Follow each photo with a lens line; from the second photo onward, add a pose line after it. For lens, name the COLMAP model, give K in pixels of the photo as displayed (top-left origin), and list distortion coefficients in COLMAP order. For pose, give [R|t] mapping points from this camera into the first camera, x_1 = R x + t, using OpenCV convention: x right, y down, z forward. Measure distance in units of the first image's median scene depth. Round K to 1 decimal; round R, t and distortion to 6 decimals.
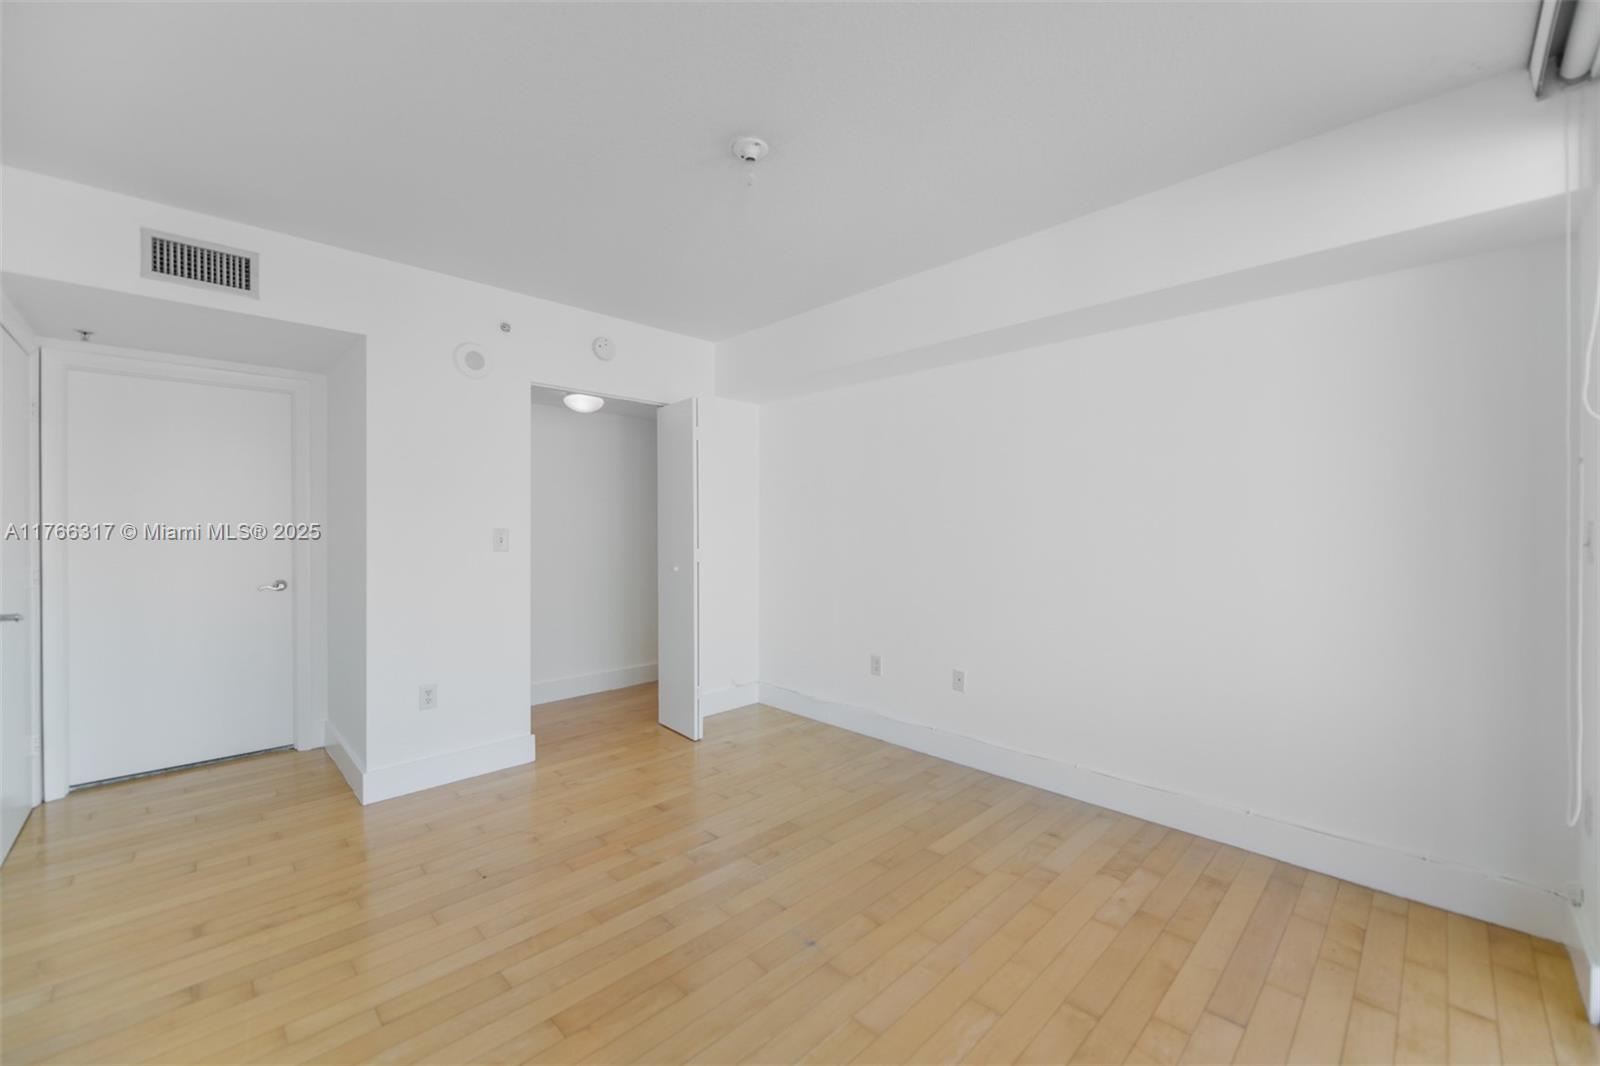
lens RADIAL K [[622.2, 0, 787.9], [0, 622.2, 530.9], [0, 0, 1]] dist [0.000954, 0.000066]
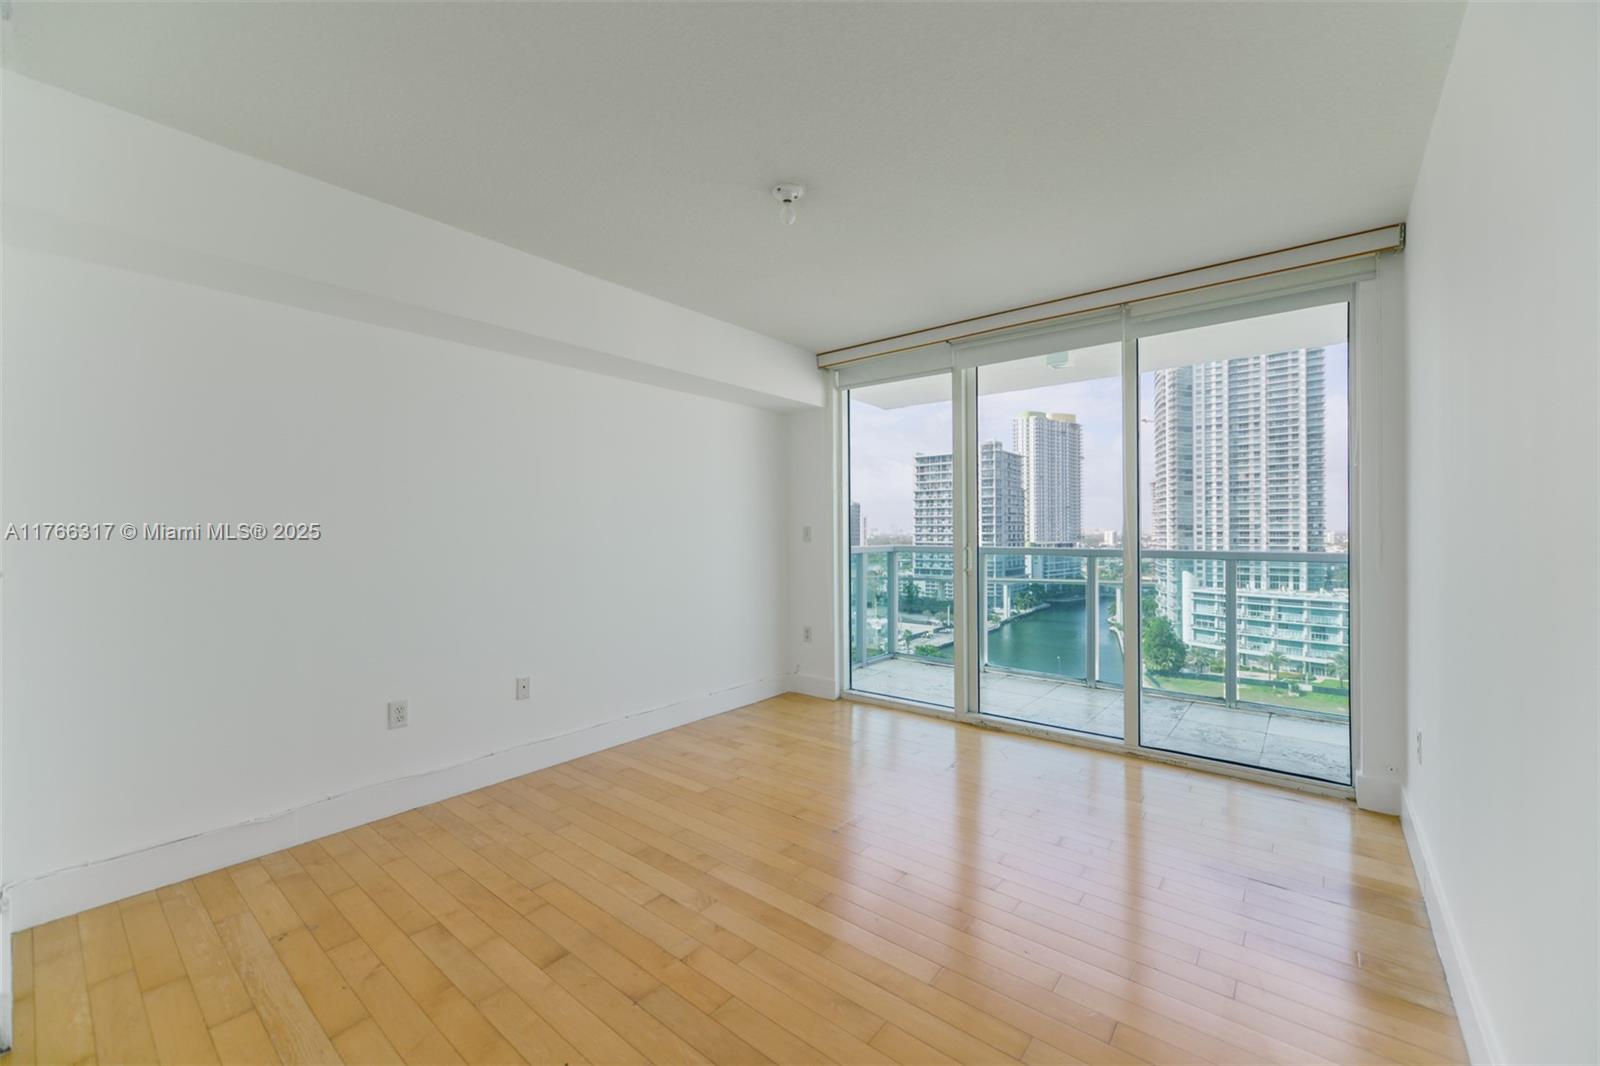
lens RADIAL K [[643.8, 0, 800.0], [0, 643.8, 533.0], [0, 0, 1]] dist [-0.000057, -0.000061]
pose [[-0.113657, -0.006656, 0.993498, -1.014040], [0.008669, 0.999933, 0.007691, -0.001821], [-0.993482, 0.009487, -0.113592, 0.924082]]
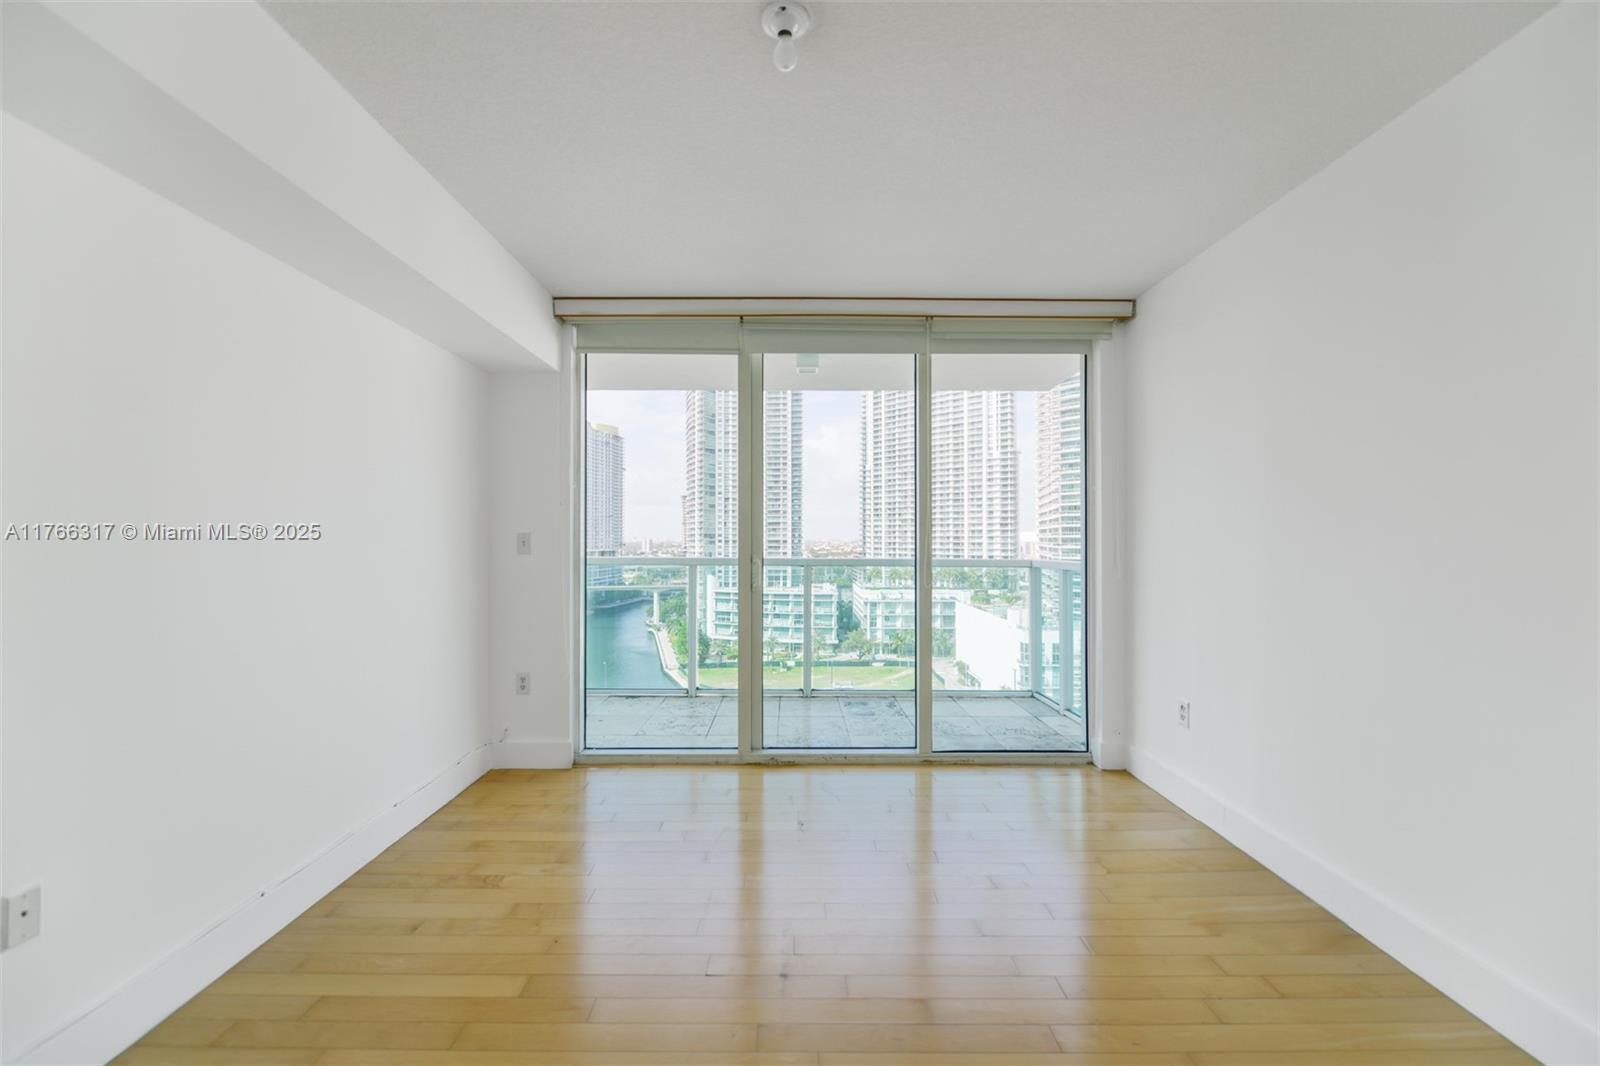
lens RADIAL K [[643.8, 0, 800.0], [0, 643.8, 533.0], [0, 0, 1]] dist [-0.000057, -0.000061]
pose [[-0.720514, 0.000157, 0.693440, -0.490607], [-0.001147, 0.999998, -0.001418, -0.005410], [-0.693439, -0.001817, -0.720513, 1.269730]]
